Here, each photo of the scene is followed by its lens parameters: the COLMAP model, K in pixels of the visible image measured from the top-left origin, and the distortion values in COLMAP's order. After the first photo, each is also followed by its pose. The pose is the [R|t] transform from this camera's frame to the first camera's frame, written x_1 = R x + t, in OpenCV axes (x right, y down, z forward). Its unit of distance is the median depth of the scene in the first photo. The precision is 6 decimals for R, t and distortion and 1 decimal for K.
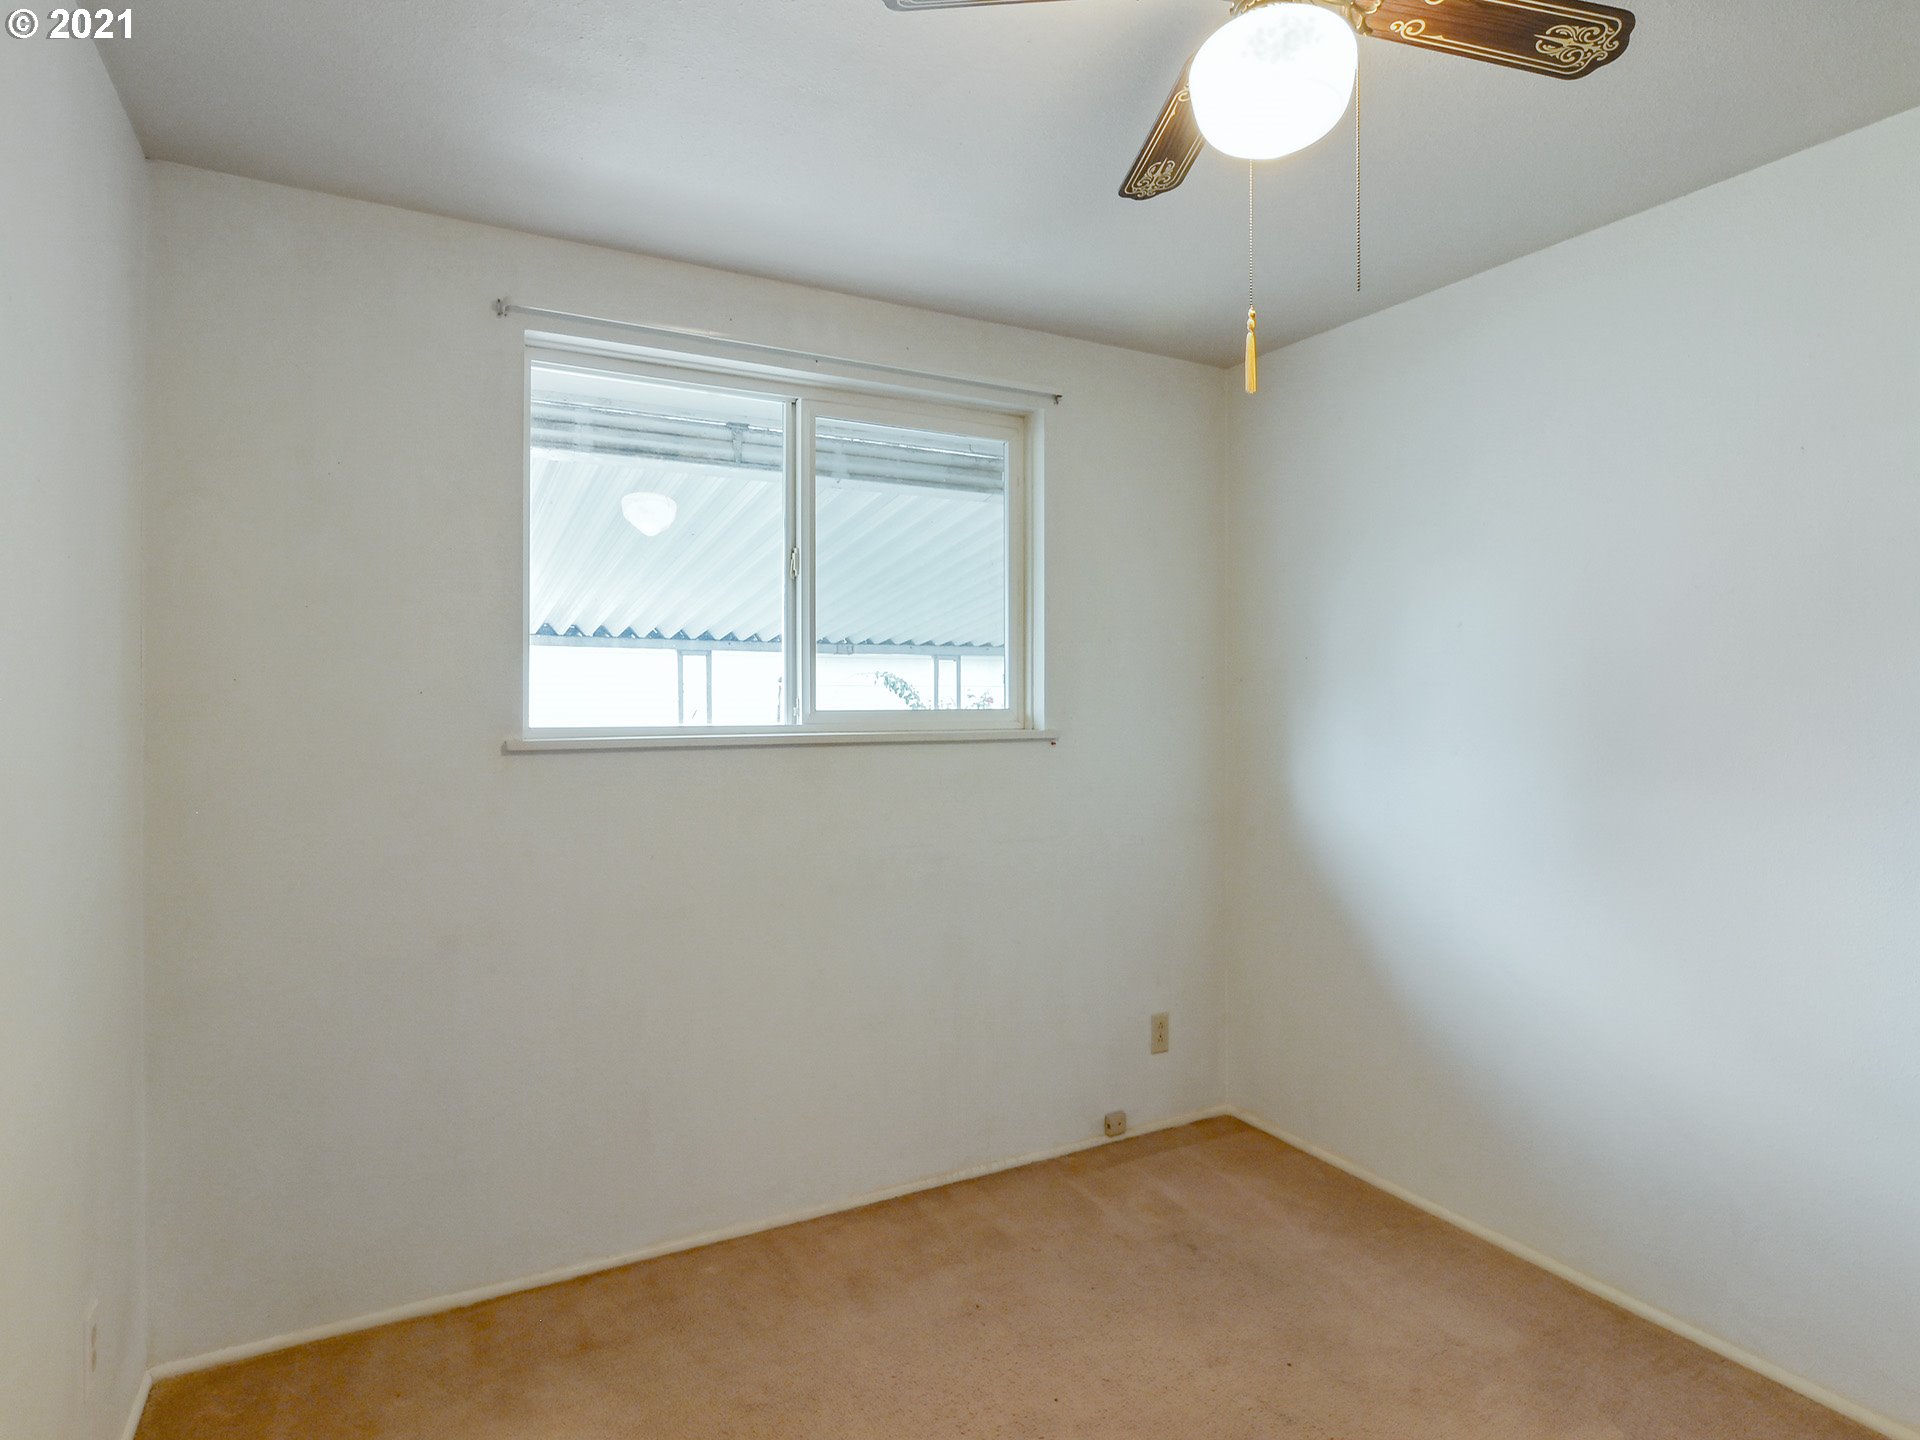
lens RADIAL K [[1088.2, 0, 835.0], [0, 1088.2, 711.8], [0, 0, 1]] dist [-0.022712, 0.001081]
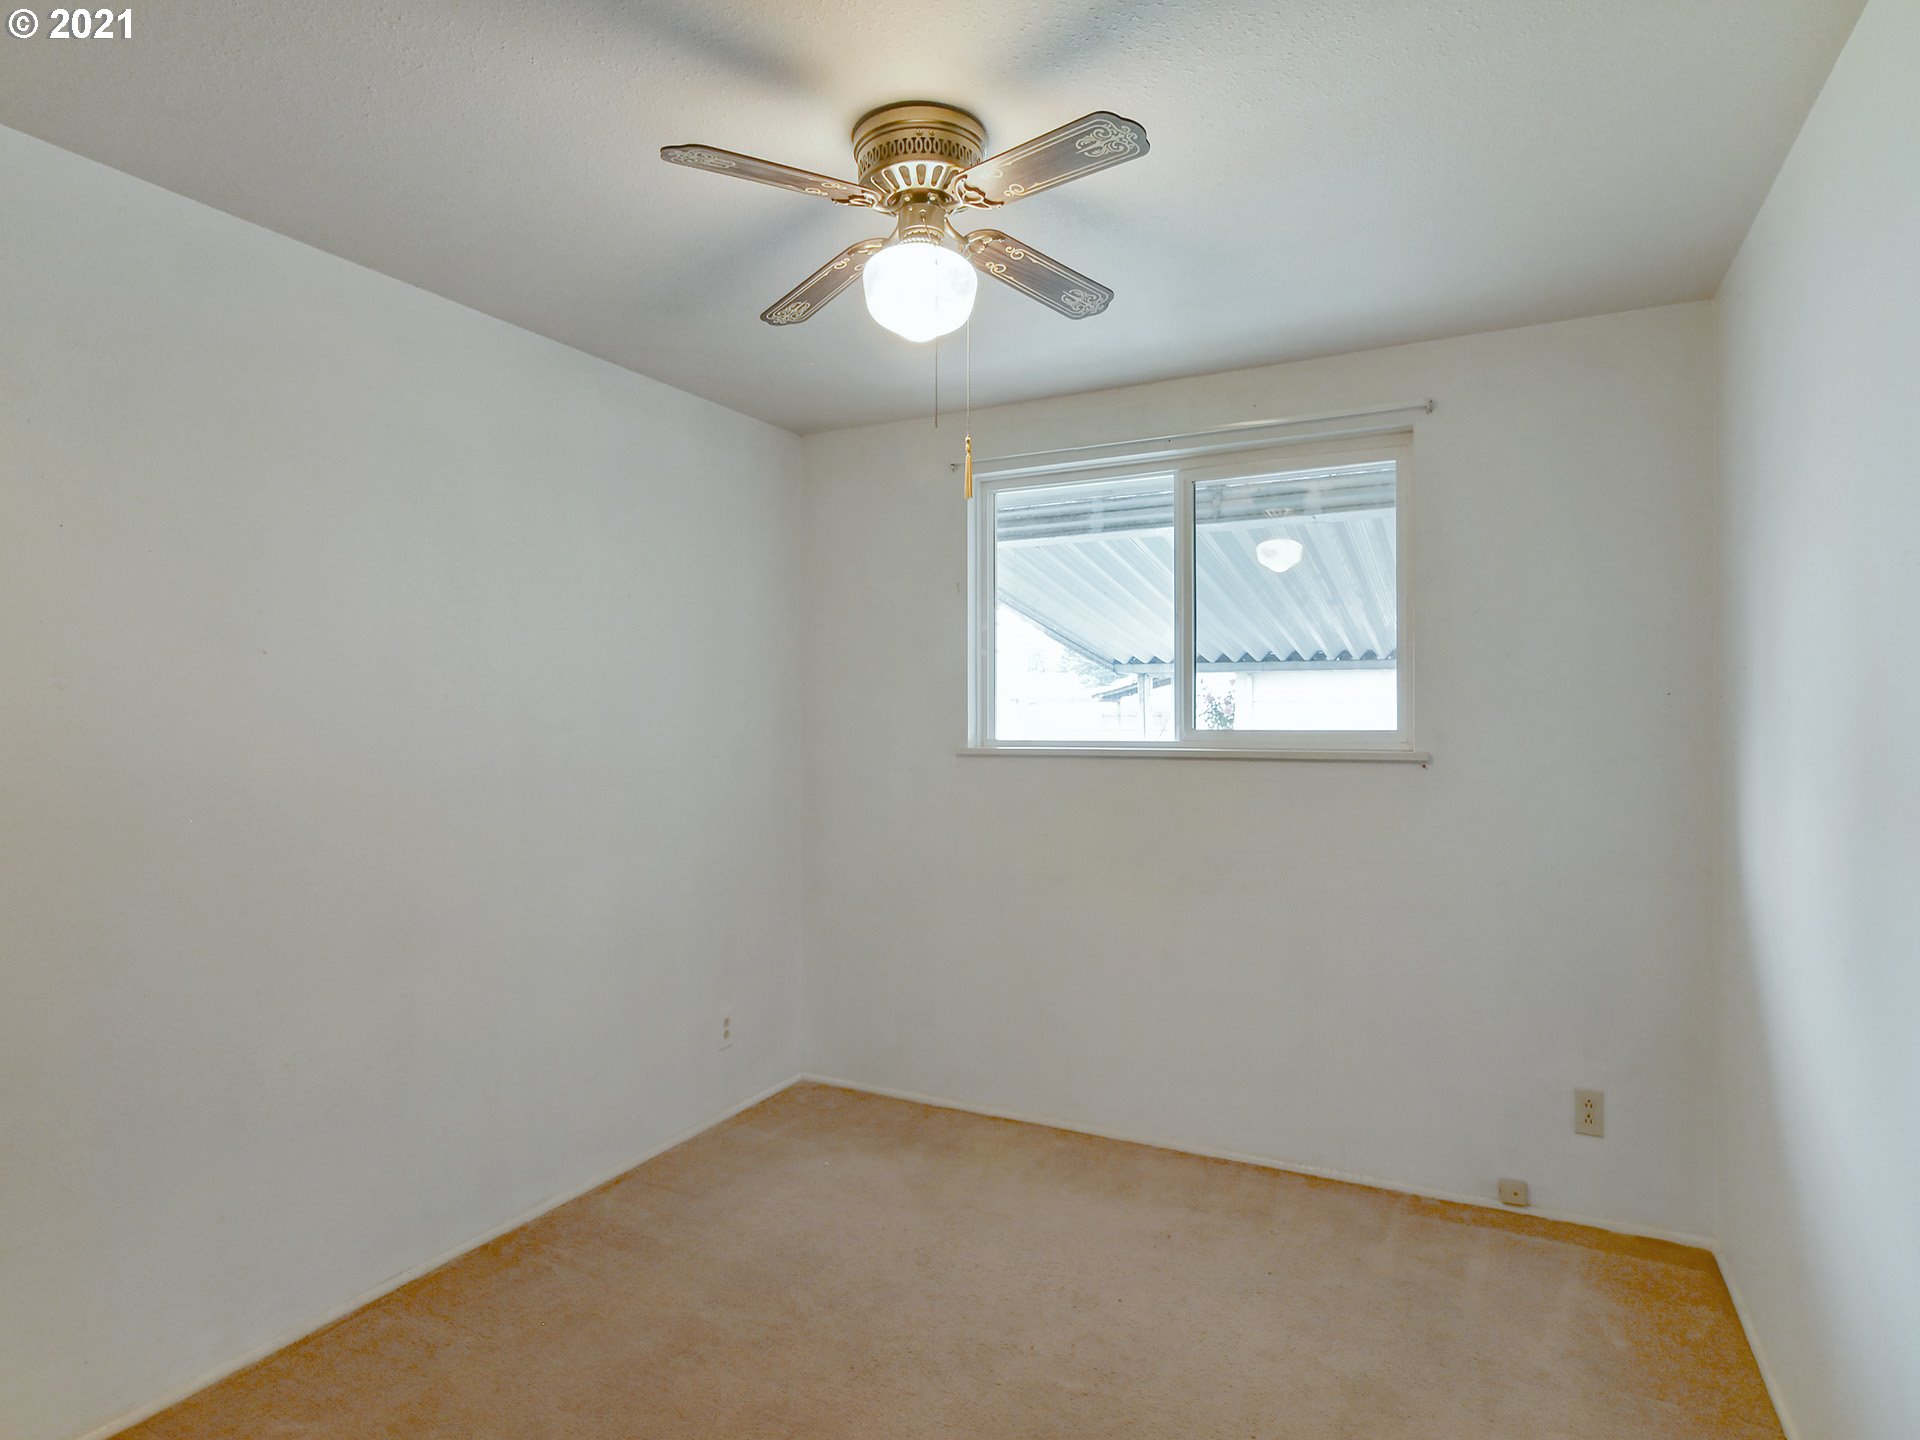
lens RADIAL K [[1114.0, 0, 980.0], [0, 1114.0, 727.5], [0, 0, 1]] dist [-0.027305, 0.016456]
pose [[0.545523, 0.008478, -0.838053, 0.810542], [-0.006652, 0.999961, 0.005786, -0.008164], [0.838069, 0.002418, 0.545559, 0.132678]]
